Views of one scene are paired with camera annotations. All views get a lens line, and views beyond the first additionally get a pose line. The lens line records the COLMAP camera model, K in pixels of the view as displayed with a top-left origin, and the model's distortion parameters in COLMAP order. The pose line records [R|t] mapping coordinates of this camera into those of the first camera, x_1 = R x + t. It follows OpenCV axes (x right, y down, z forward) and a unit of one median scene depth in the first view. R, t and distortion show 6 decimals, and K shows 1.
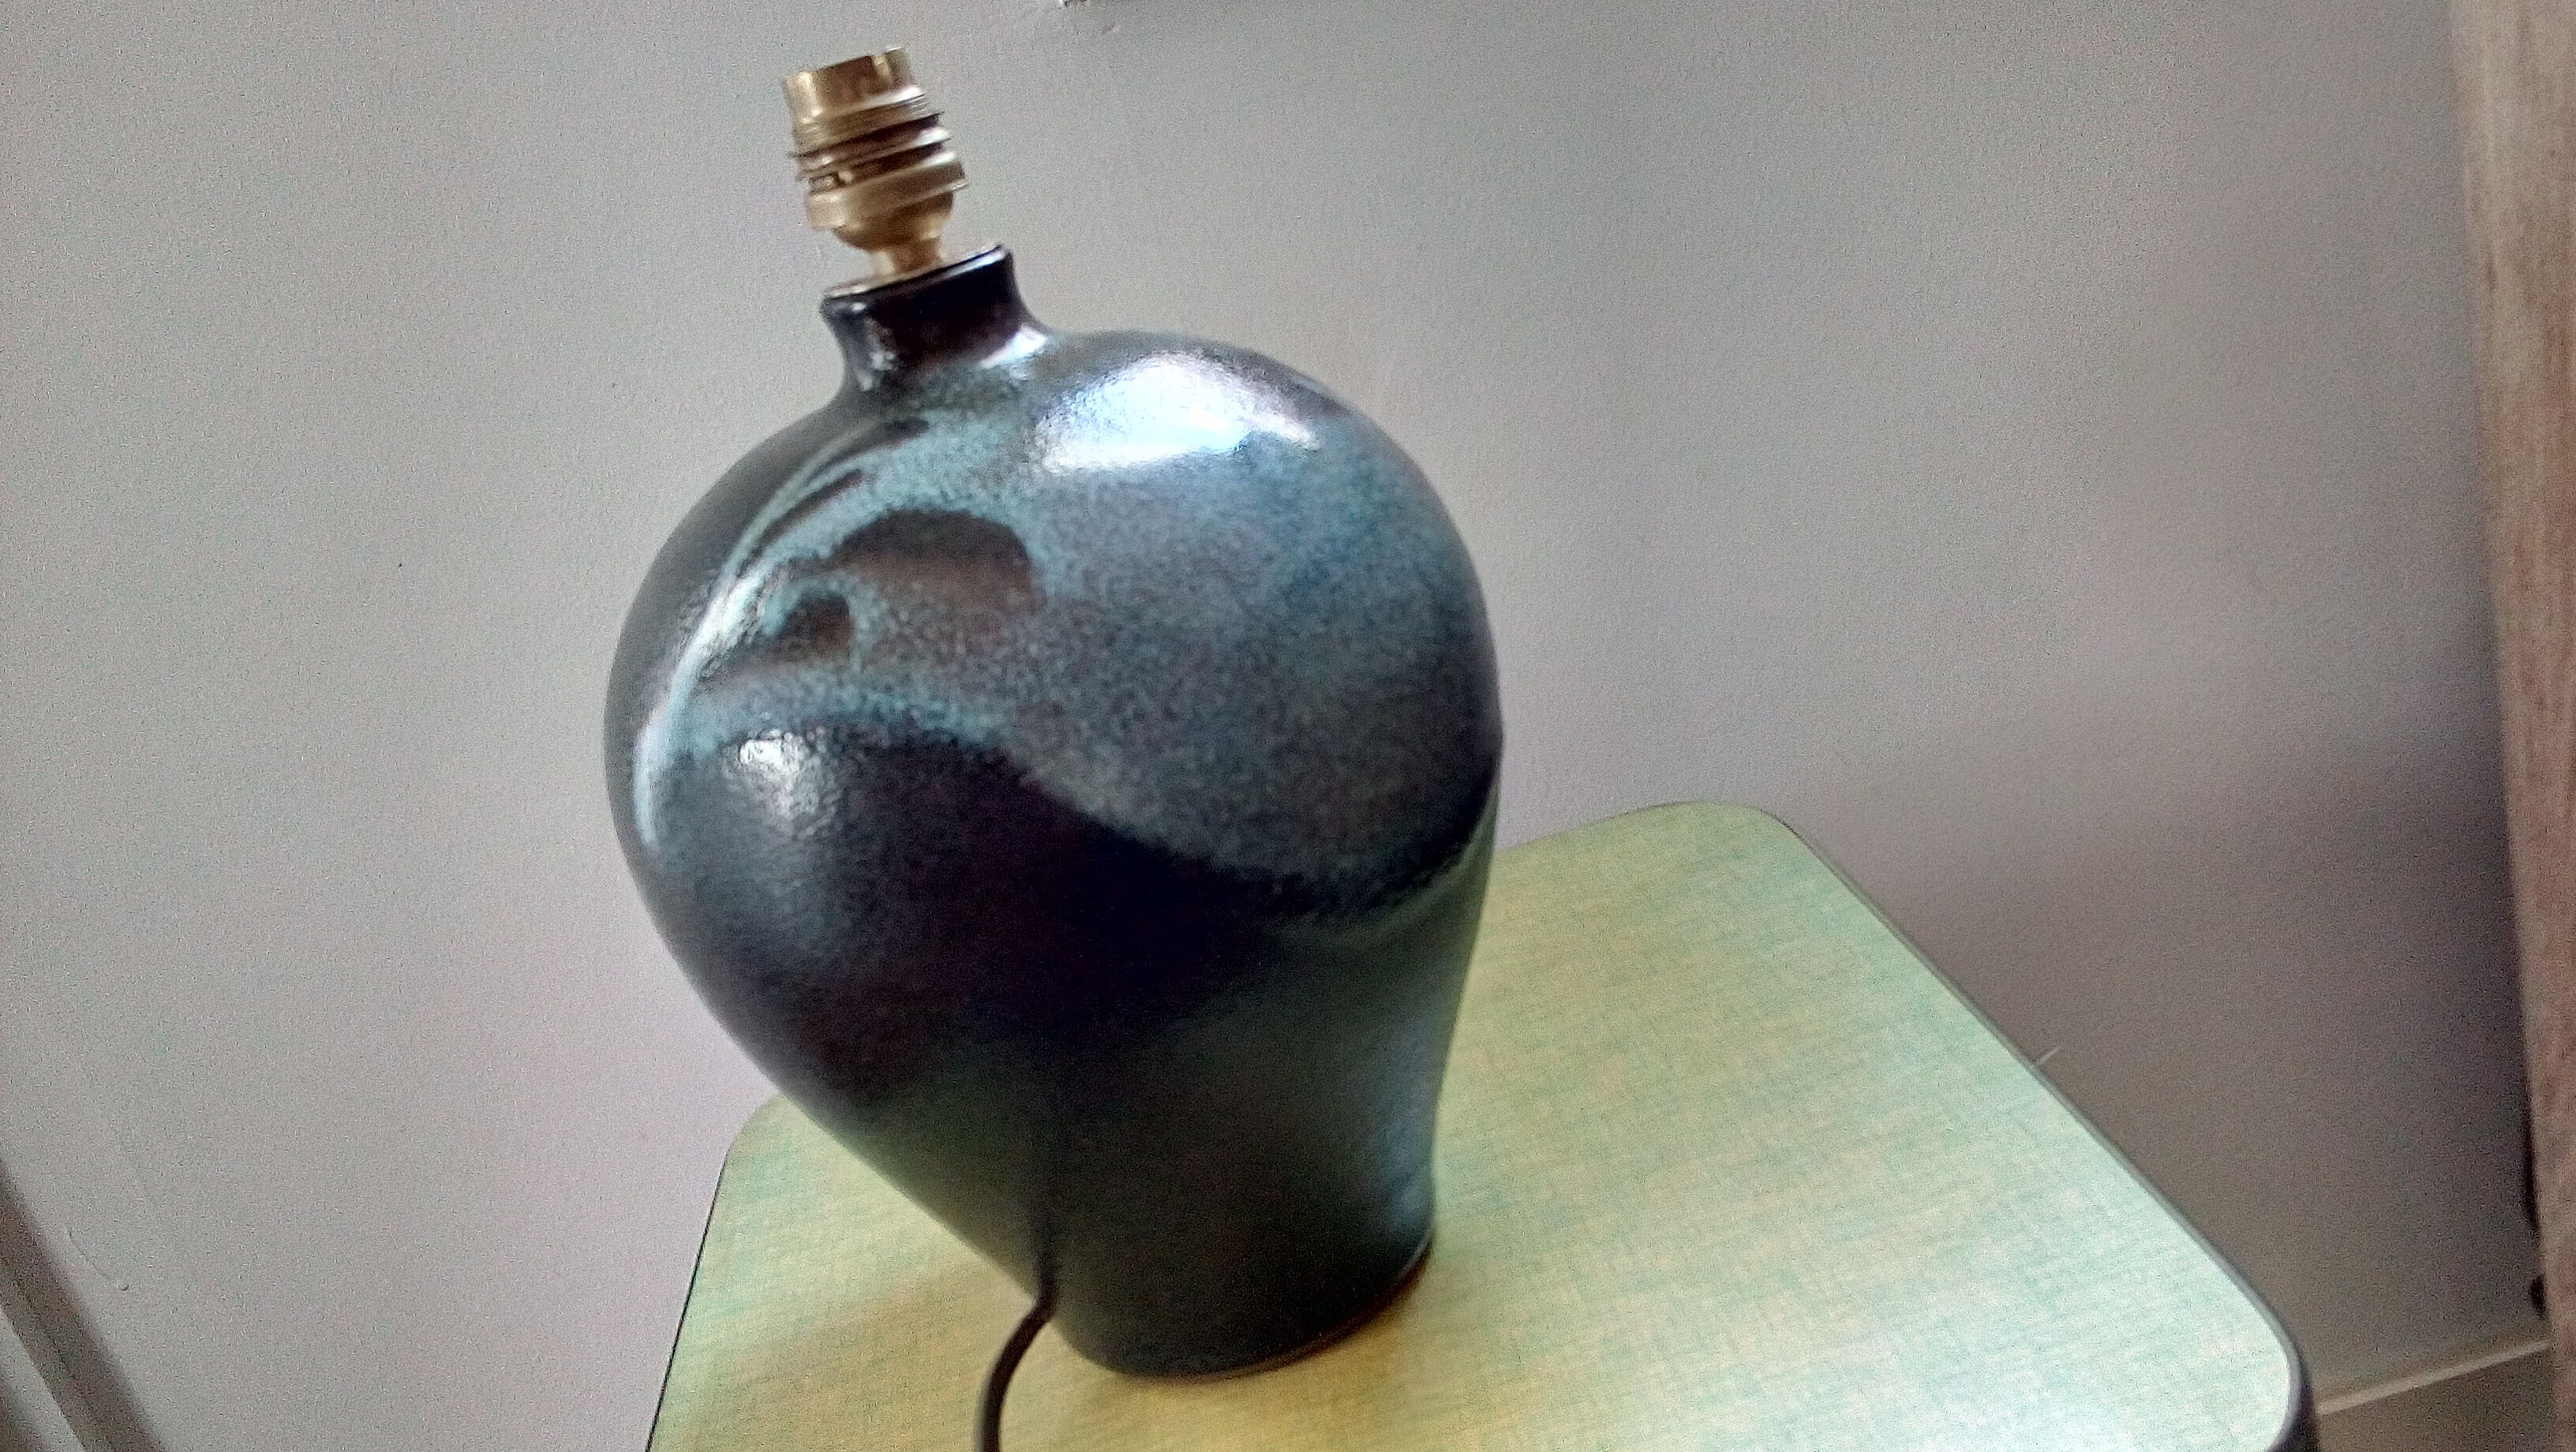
lens RADIAL K [[1785.0, 0, 1287.2], [0, 1785.0, 663.6], [0, 0, 1]] dist [-0.002761, -0.001173]
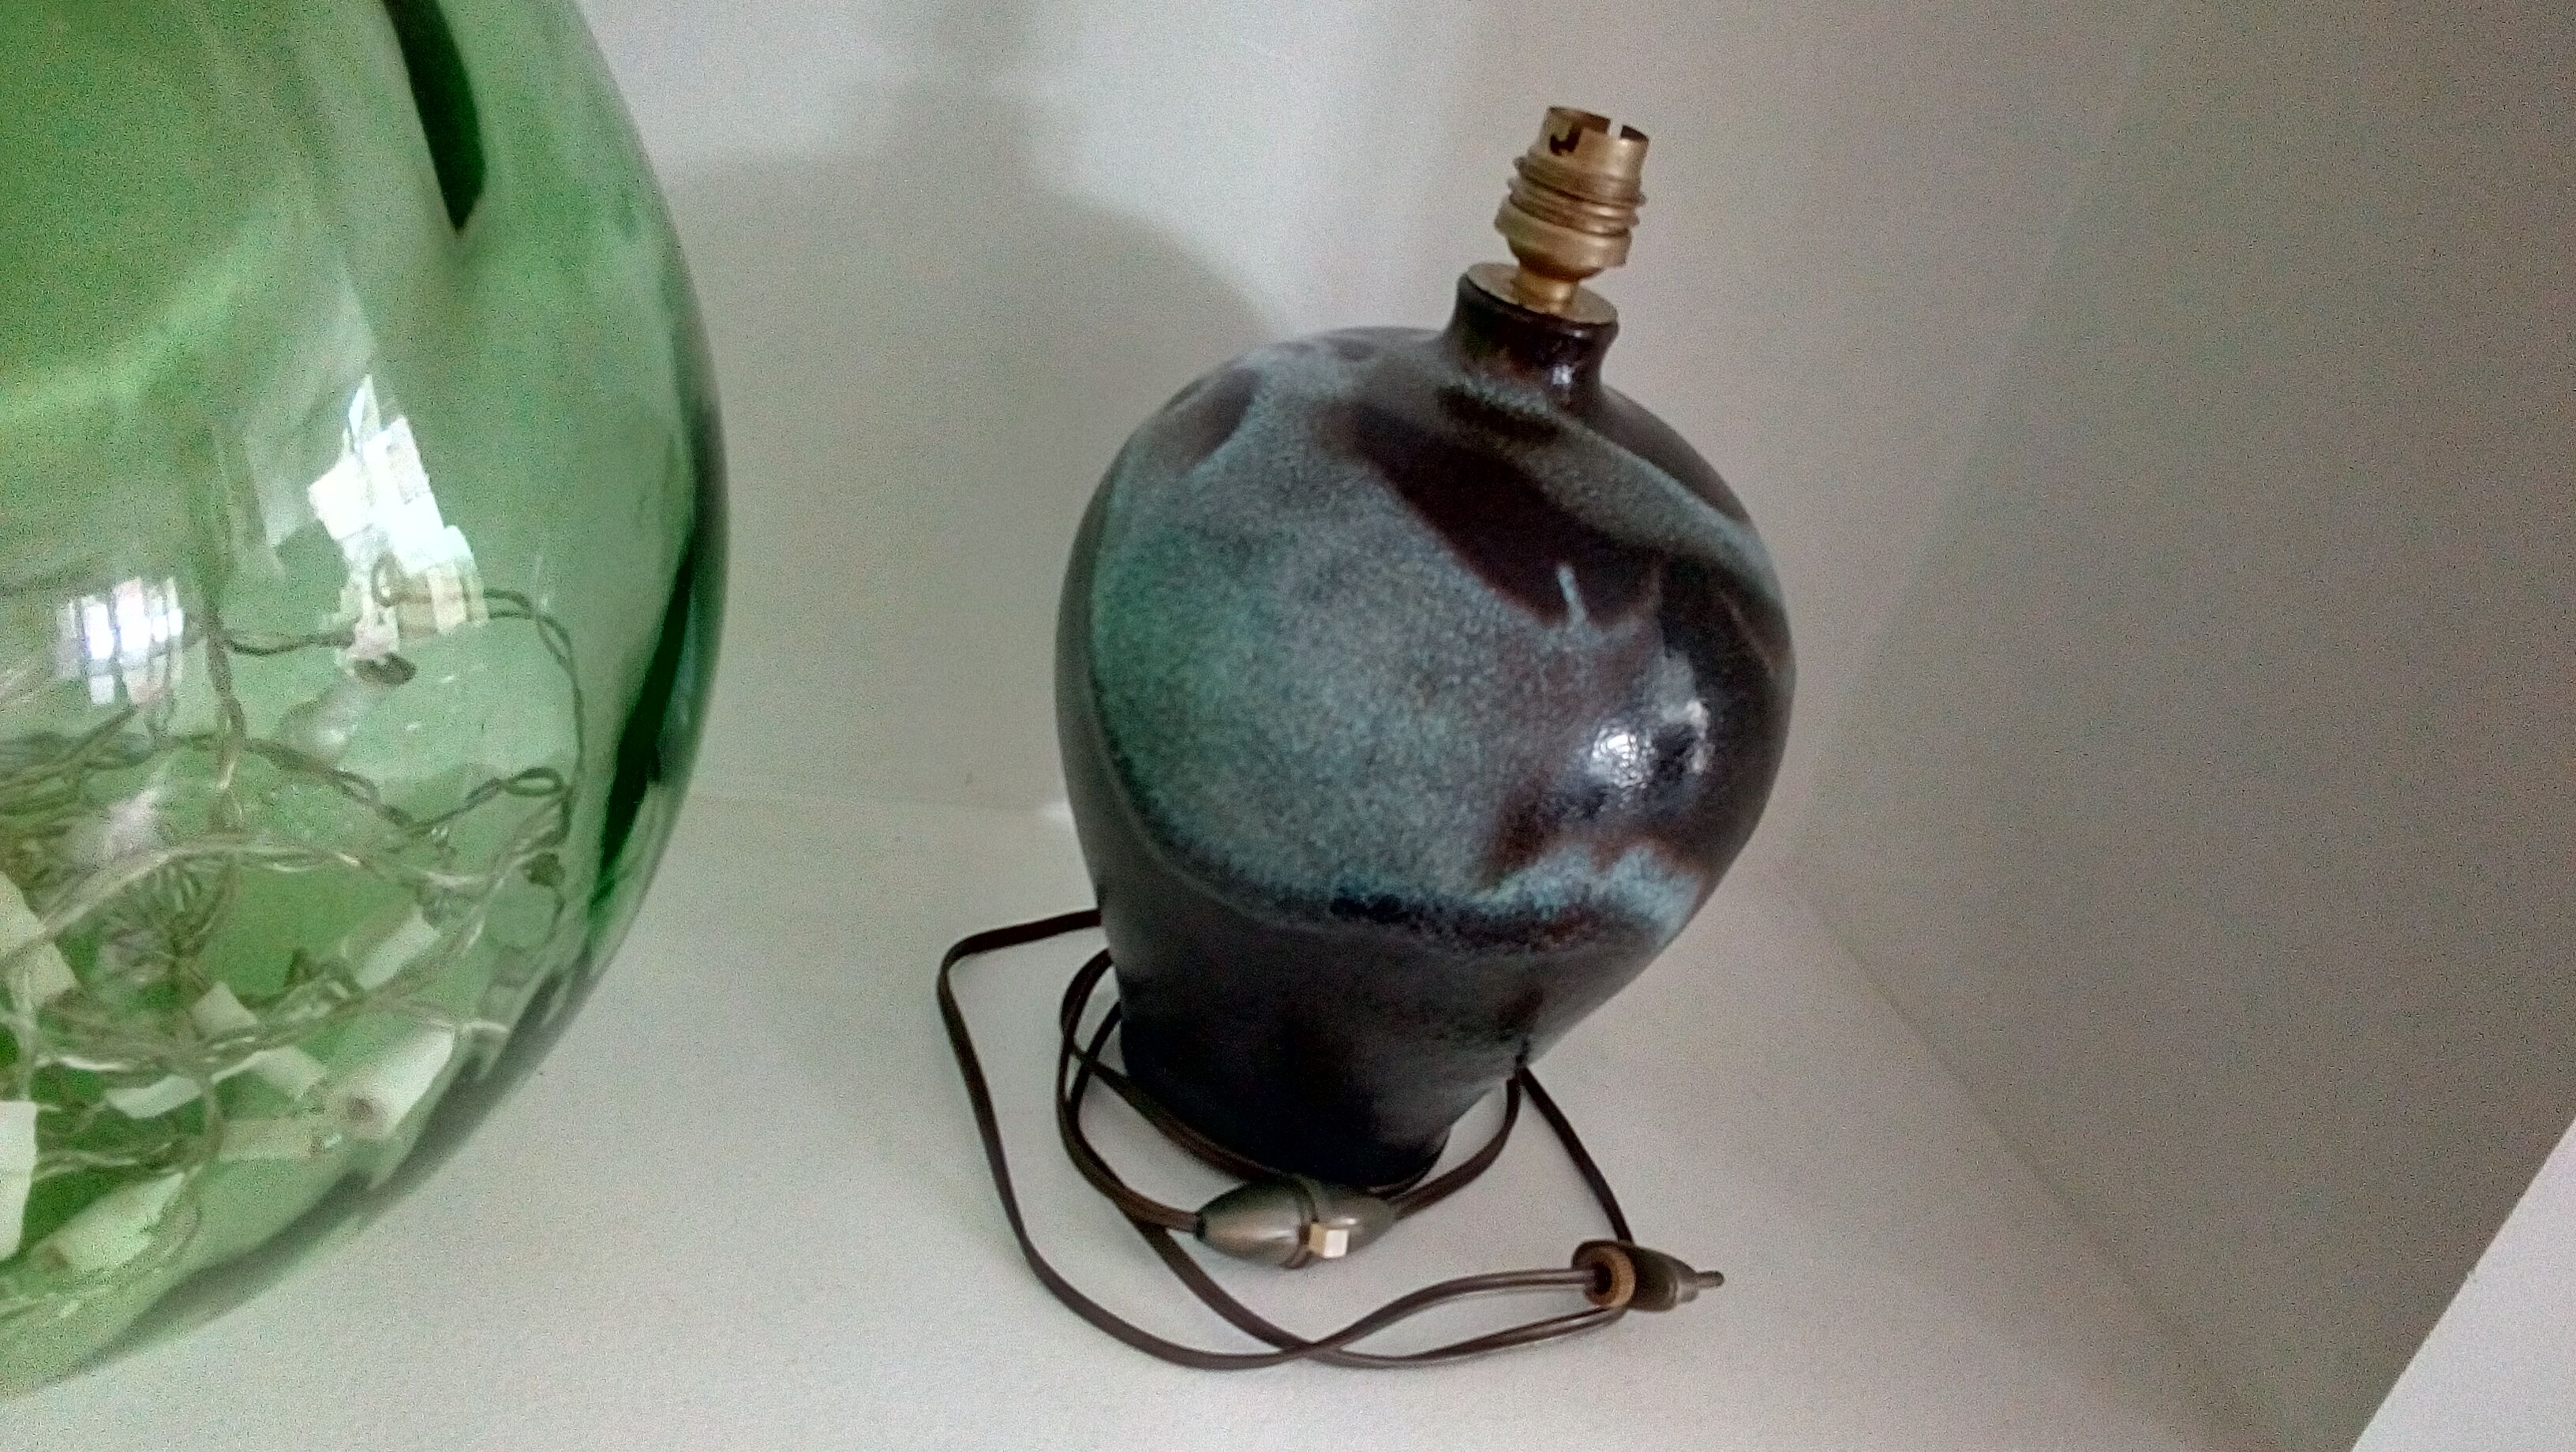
lens RADIAL K [[1785.0, 0, 1287.2], [0, 1785.0, 663.6], [0, 0, 1]] dist [-0.002761, -0.001173]
pose [[0.224322, 0.738421, -0.635936, 0.797082], [-0.659534, 0.595445, 0.458759, -0.587629], [0.717423, 0.316511, 0.620585, 0.275266]]
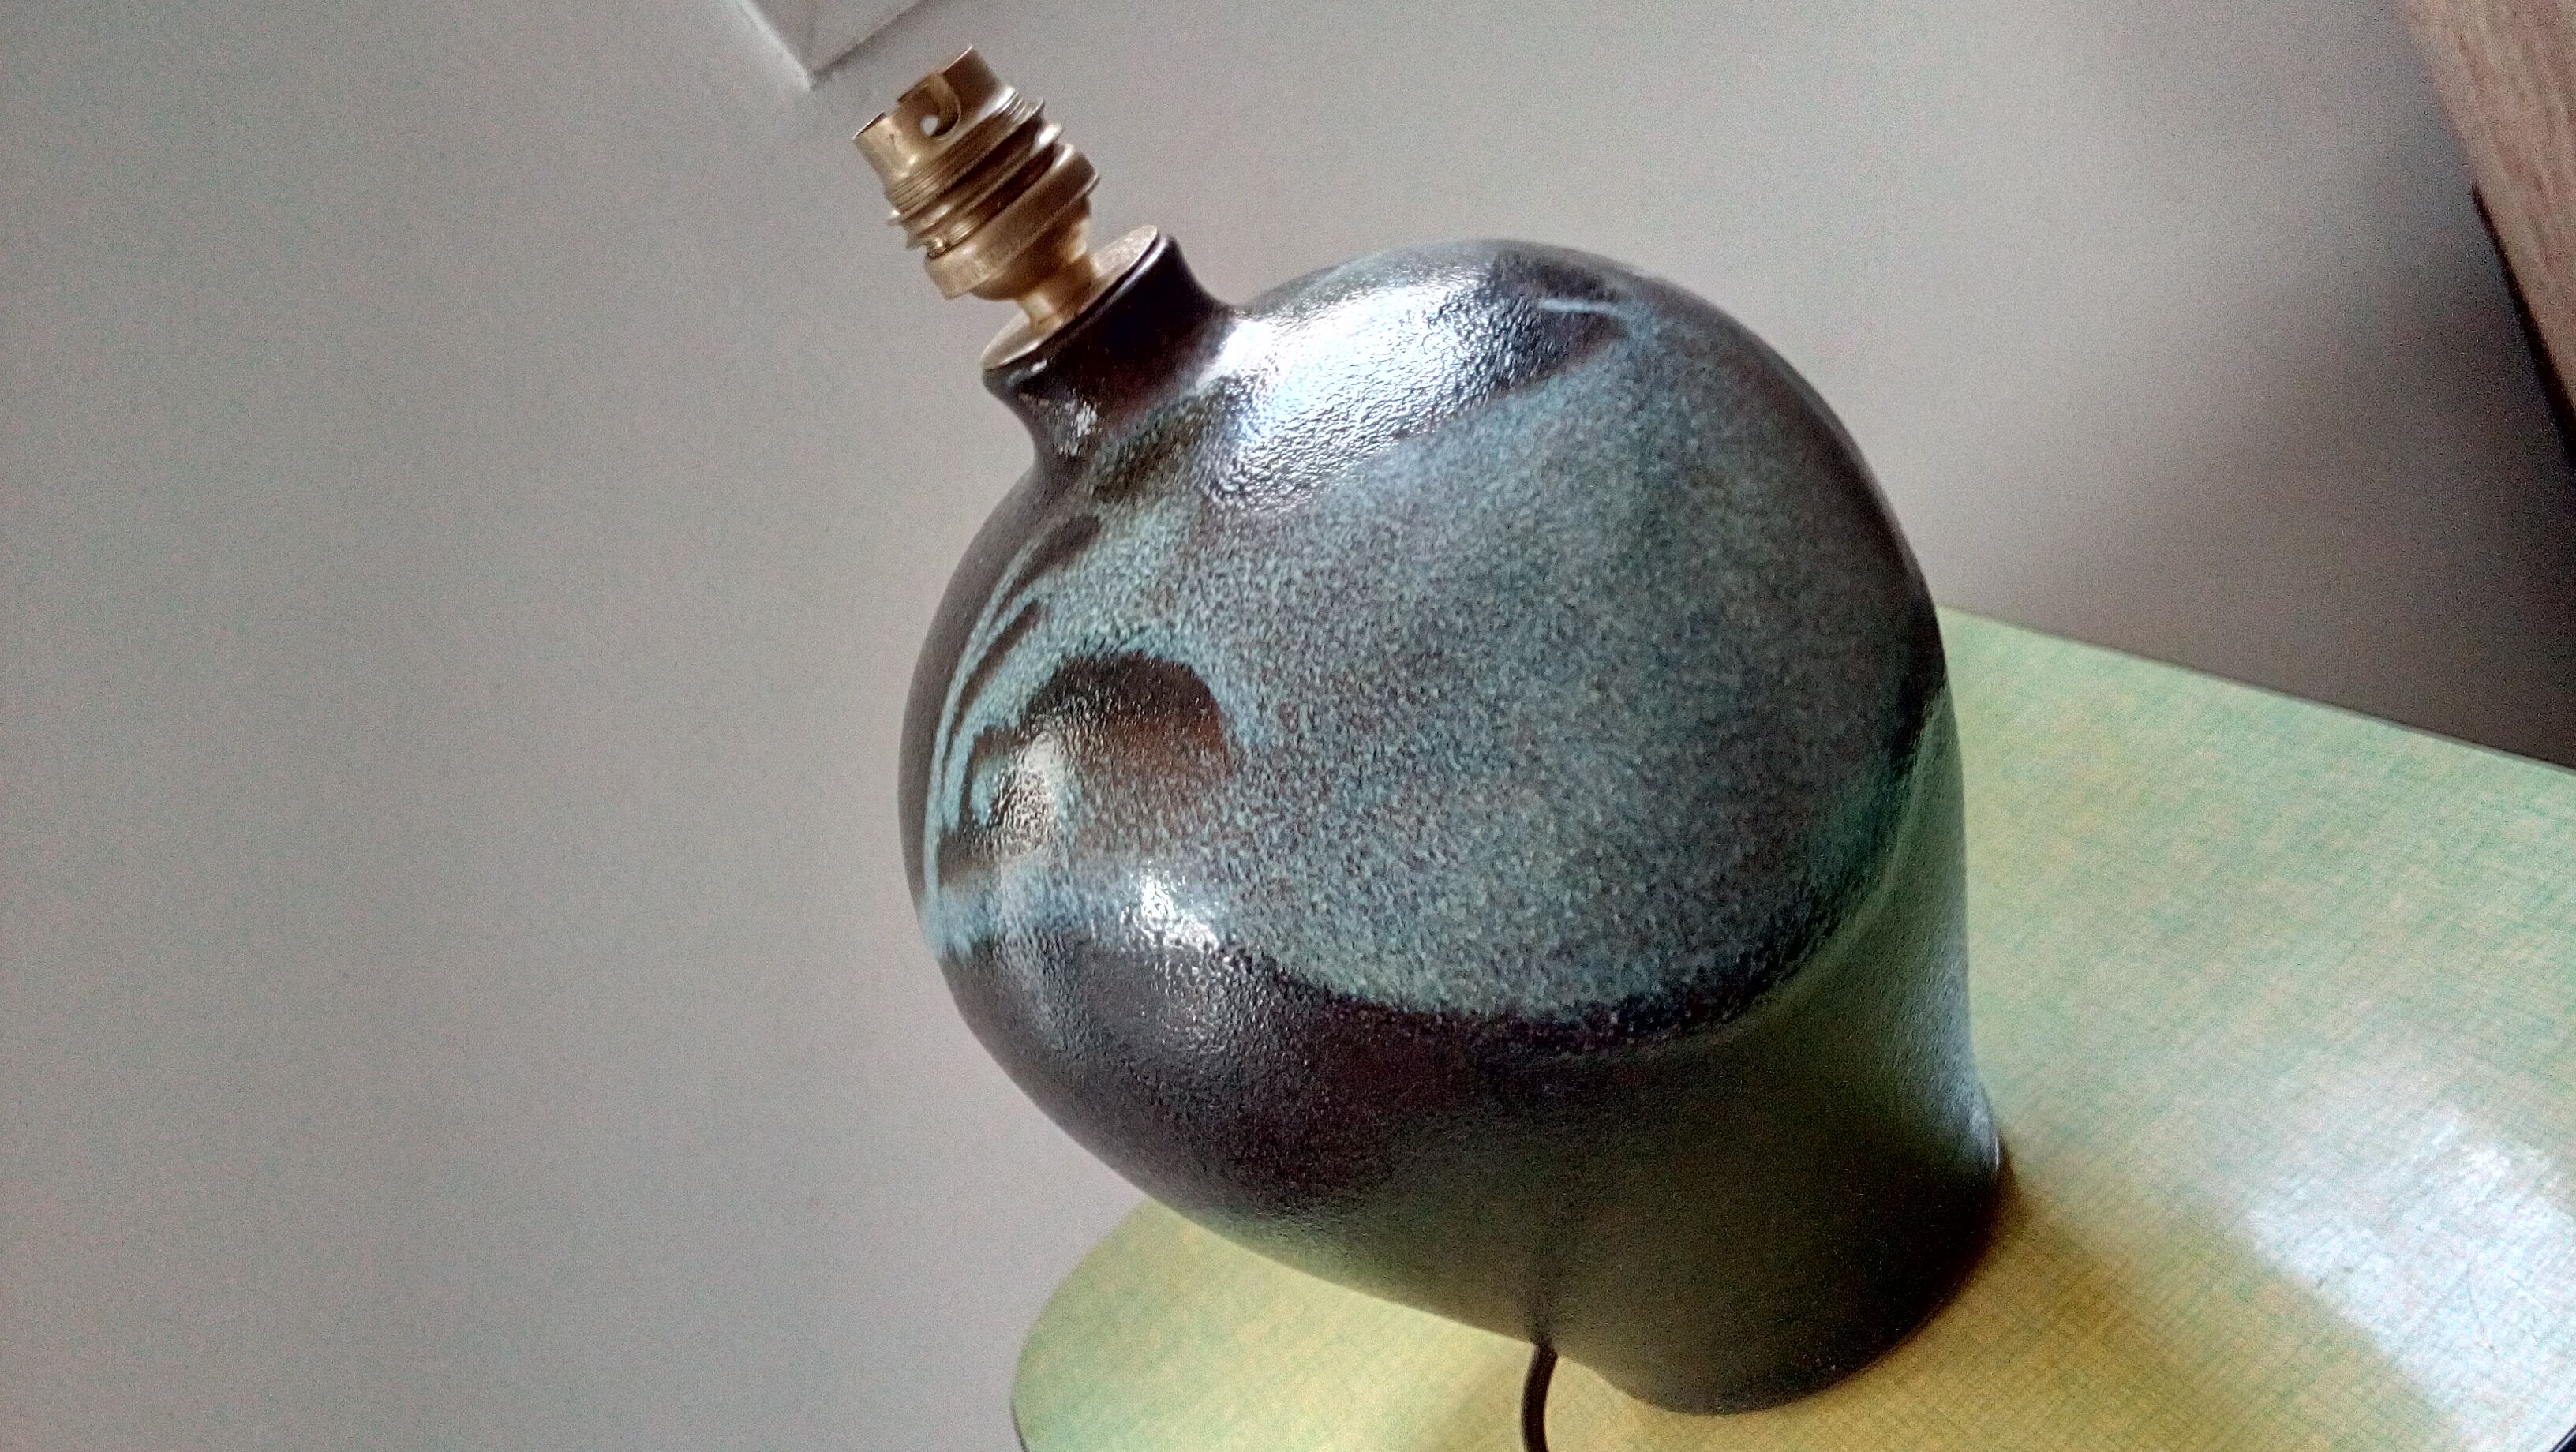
lens RADIAL K [[1785.0, 0, 1287.2], [0, 1785.0, 663.6], [0, 0, 1]] dist [-0.002761, -0.001173]
pose [[0.912391, -0.185105, -0.365075, 0.183814], [0.260392, 0.950639, 0.168765, -0.200165], [0.315815, -0.249042, 0.915554, 0.252314]]
